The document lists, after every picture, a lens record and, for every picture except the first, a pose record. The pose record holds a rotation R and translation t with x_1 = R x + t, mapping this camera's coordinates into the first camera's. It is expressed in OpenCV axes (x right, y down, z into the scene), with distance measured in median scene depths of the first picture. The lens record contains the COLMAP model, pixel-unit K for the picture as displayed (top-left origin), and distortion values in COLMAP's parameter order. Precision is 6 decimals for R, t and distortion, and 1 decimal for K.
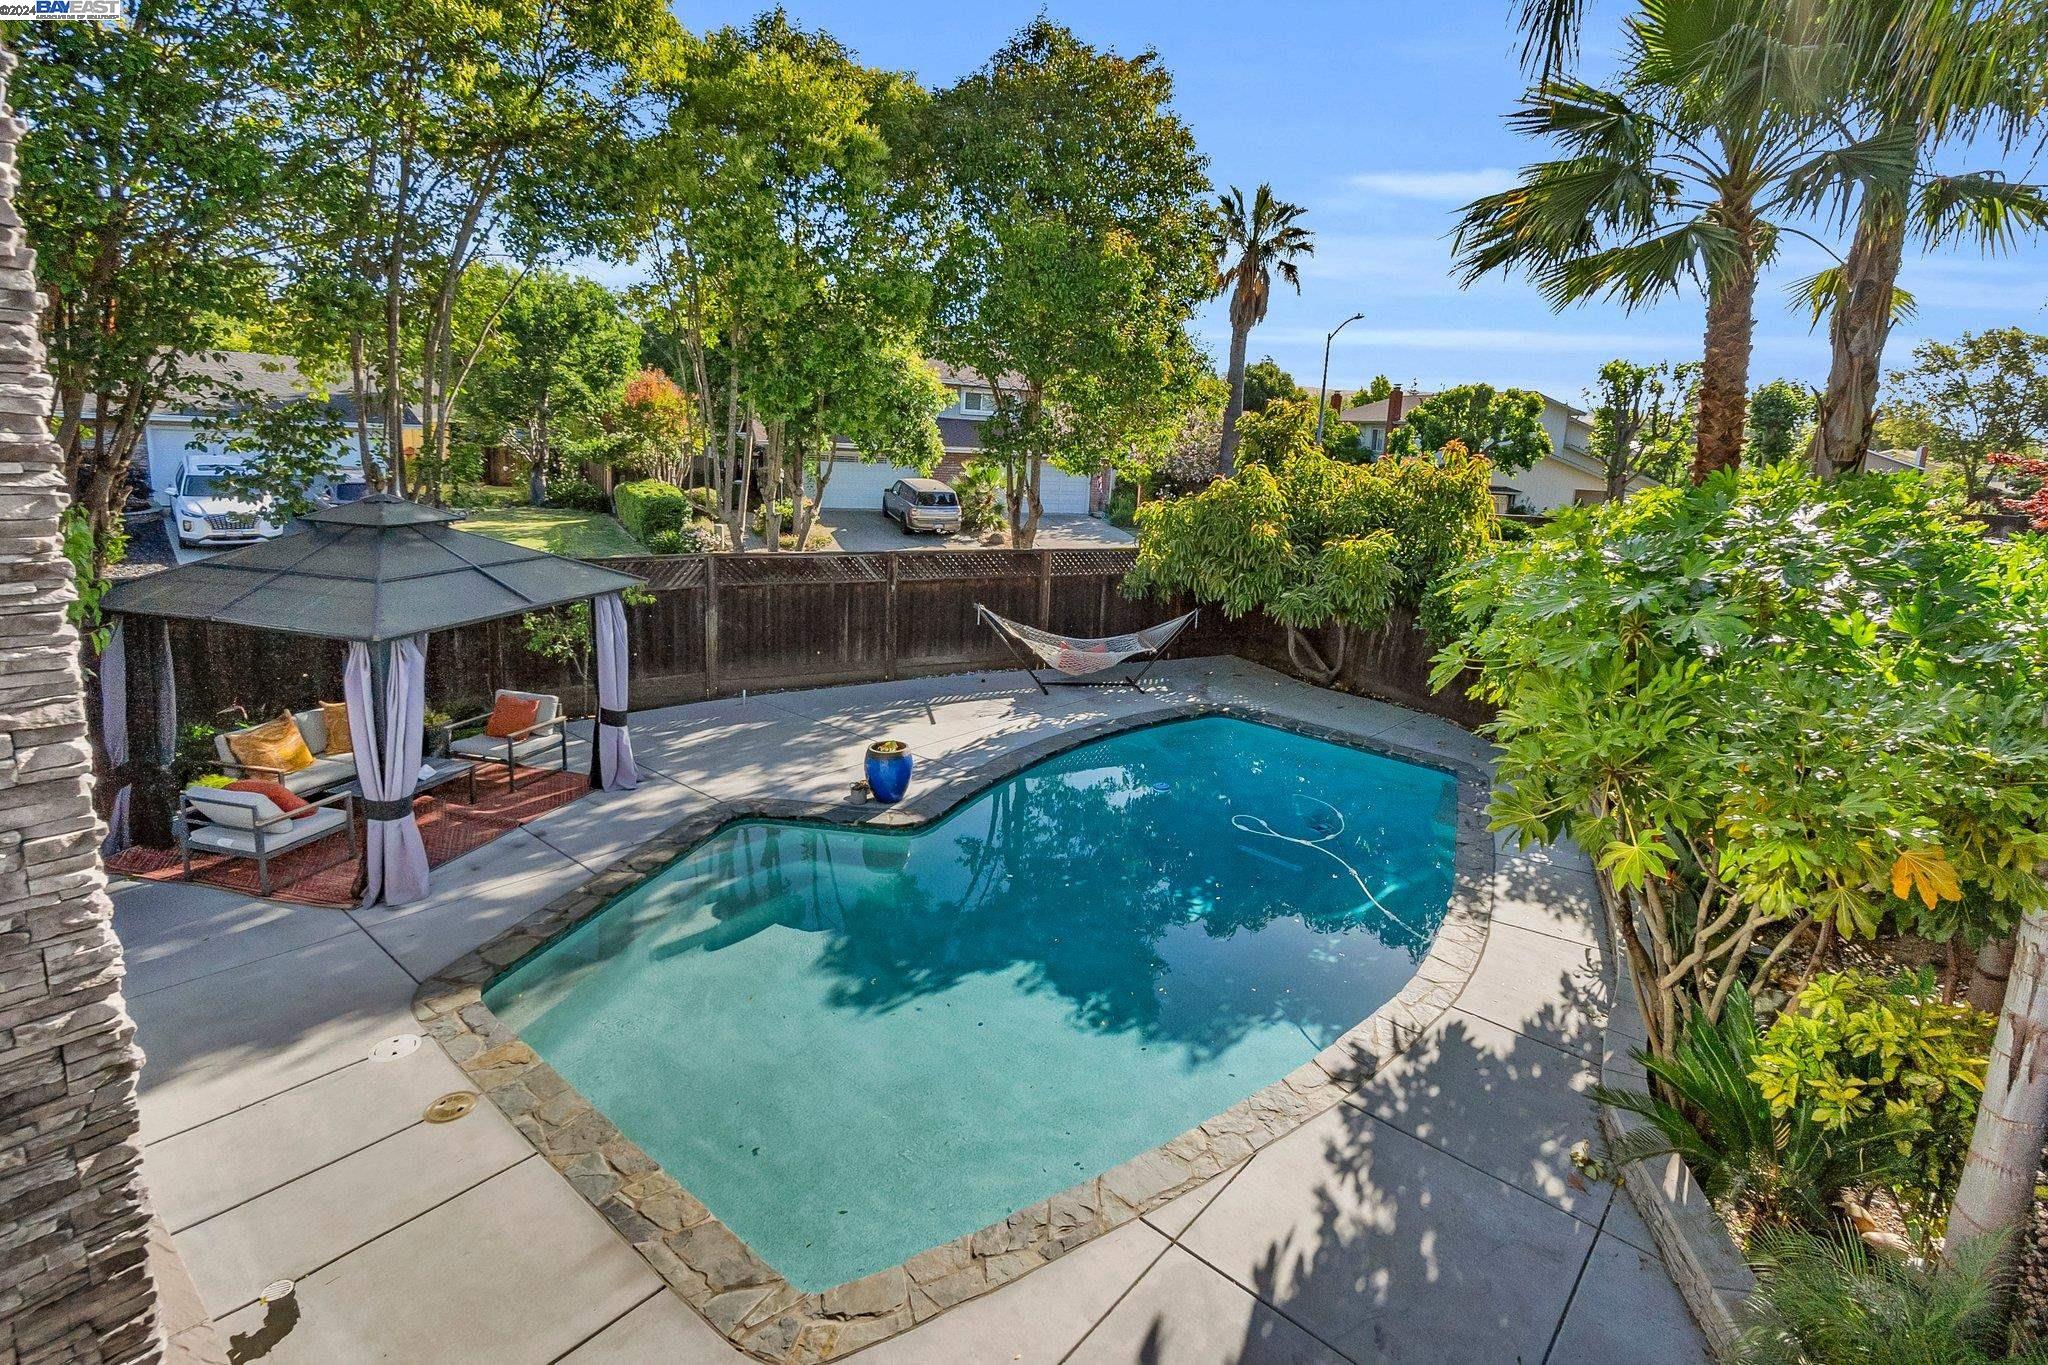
lens RADIAL K [[1025.4, 0, 1134.3], [0, 1025.4, 595.6], [0, 0, 1]] dist [0.001882, 0.000008]
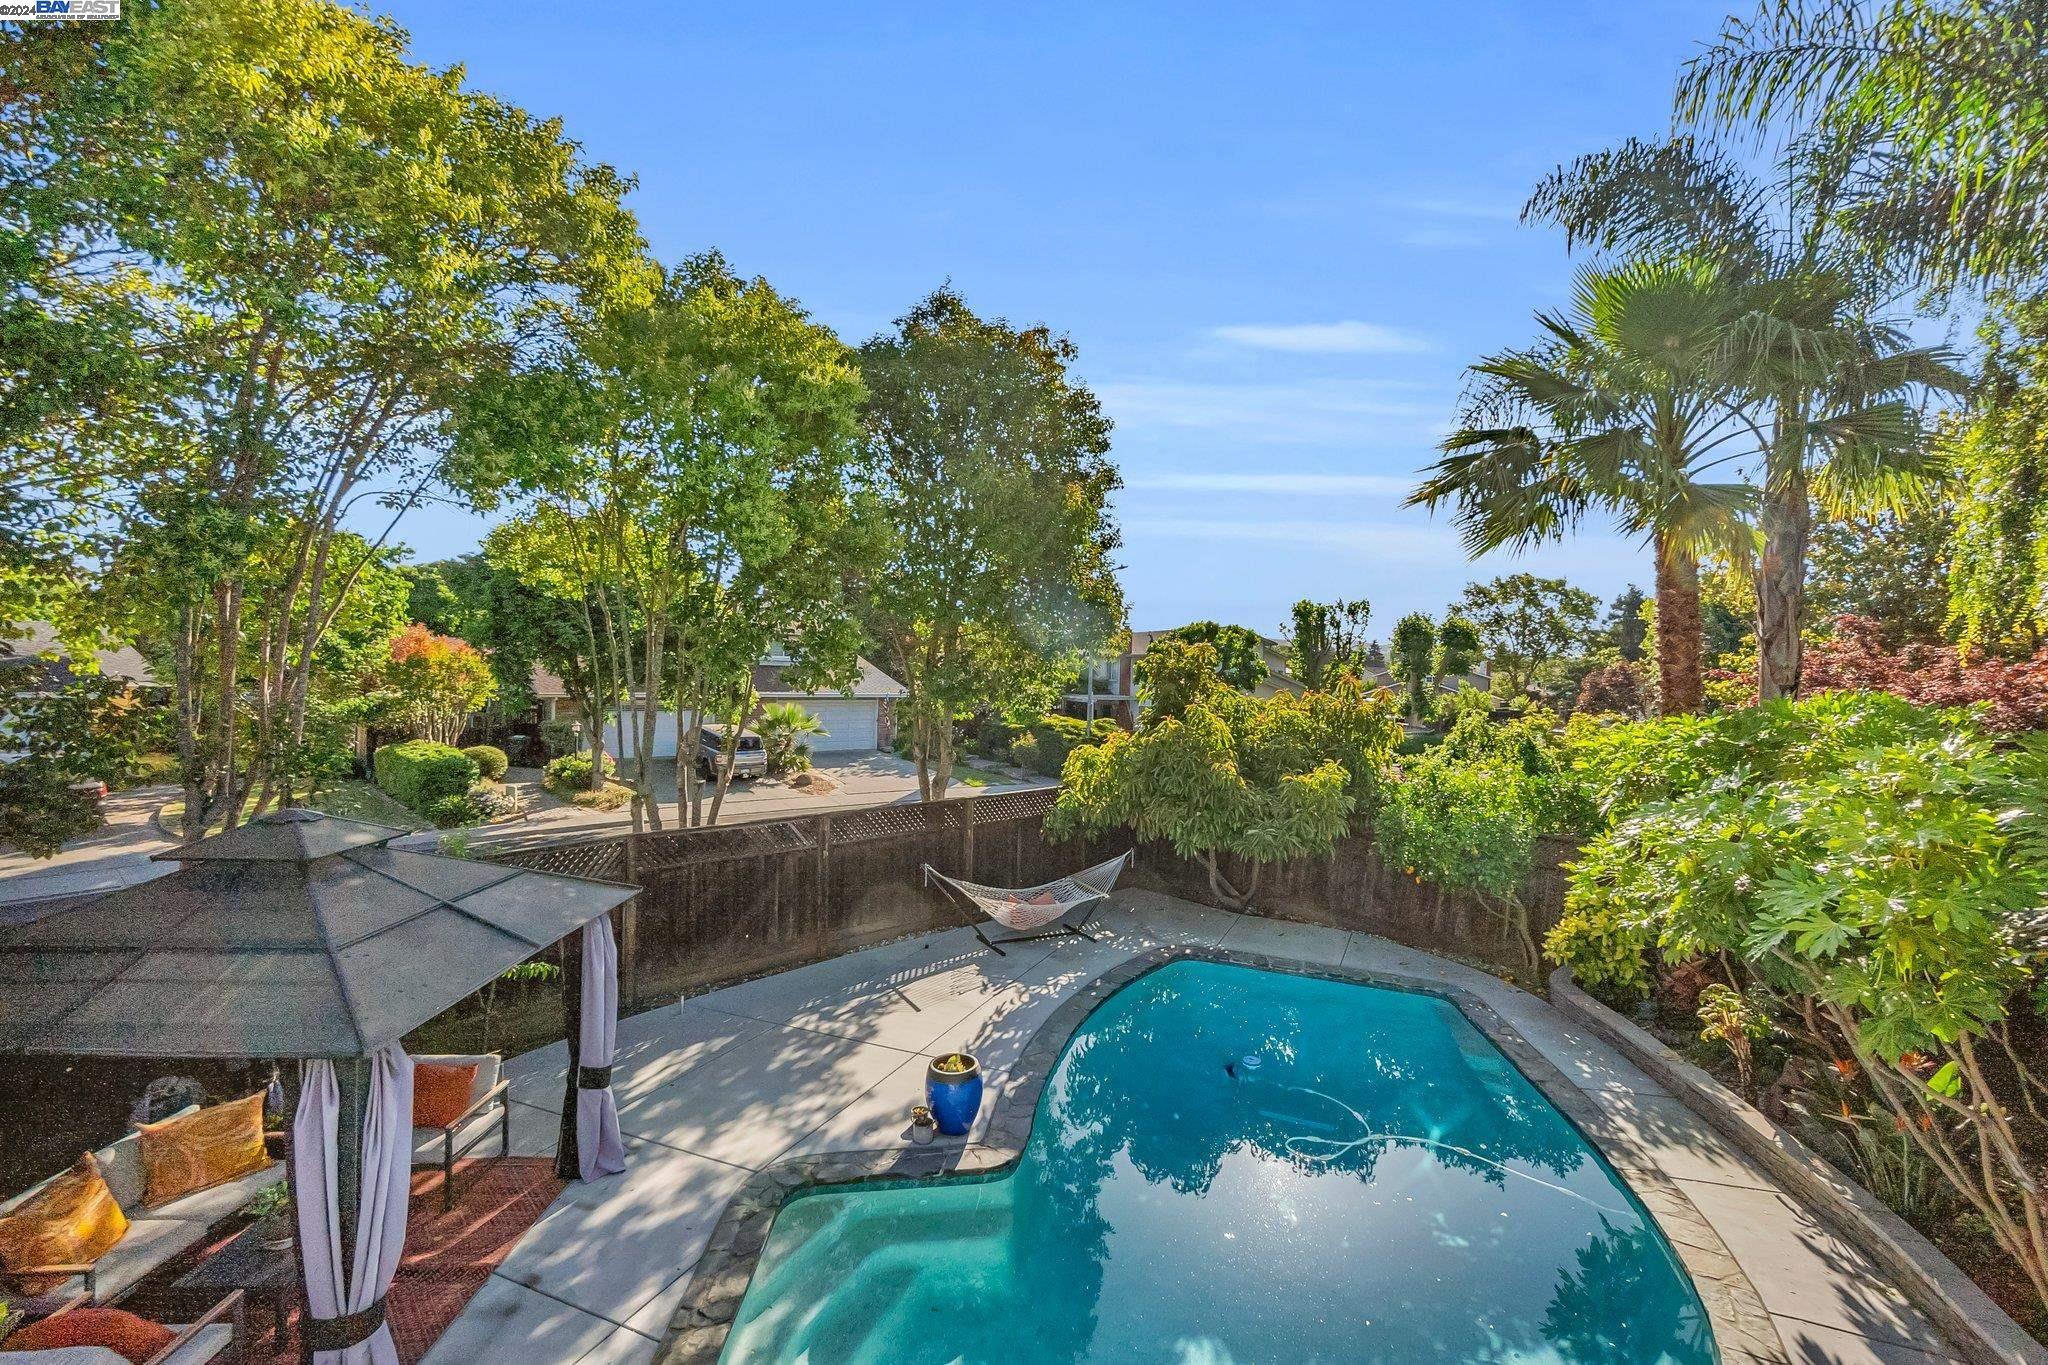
lens RADIAL K [[870.0, 0, 1024.0], [0, 870.0, 682.5], [0, 0, 1]] dist [0.002747, 0.001037]
pose [[0.966992, -0.036805, 0.252135, -0.243051], [0.070528, 0.989514, -0.126048, -0.046749], [-0.244852, 0.139670, 0.959448, 0.178870]]
